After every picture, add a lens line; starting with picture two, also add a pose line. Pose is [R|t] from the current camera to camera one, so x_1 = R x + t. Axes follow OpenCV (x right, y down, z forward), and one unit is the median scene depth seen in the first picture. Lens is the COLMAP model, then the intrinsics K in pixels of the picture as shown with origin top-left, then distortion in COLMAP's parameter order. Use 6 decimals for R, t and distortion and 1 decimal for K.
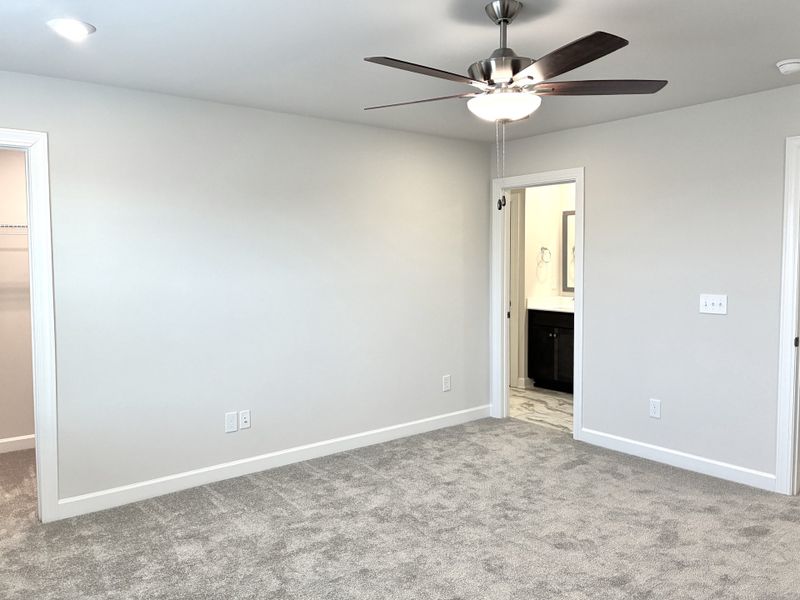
lens RADIAL K [[623.2, 0, 402.6], [0, 623.2, 295.0], [0, 0, 1]] dist [0.051638, -0.063983]
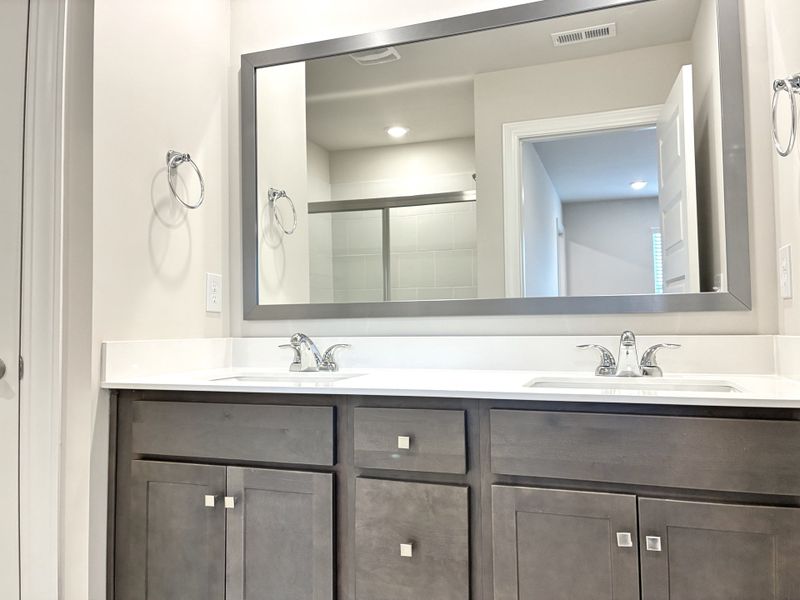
lens RADIAL K [[605.9, 0, 401.7], [0, 605.9, 296.9], [0, 0, 1]] dist [0.049414, -0.054568]
pose [[0.835048, 0.023138, 0.549691, 0.198775], [0.037391, 0.994419, -0.098660, 0.017820], [-0.548905, 0.102939, 0.829522, 0.891298]]
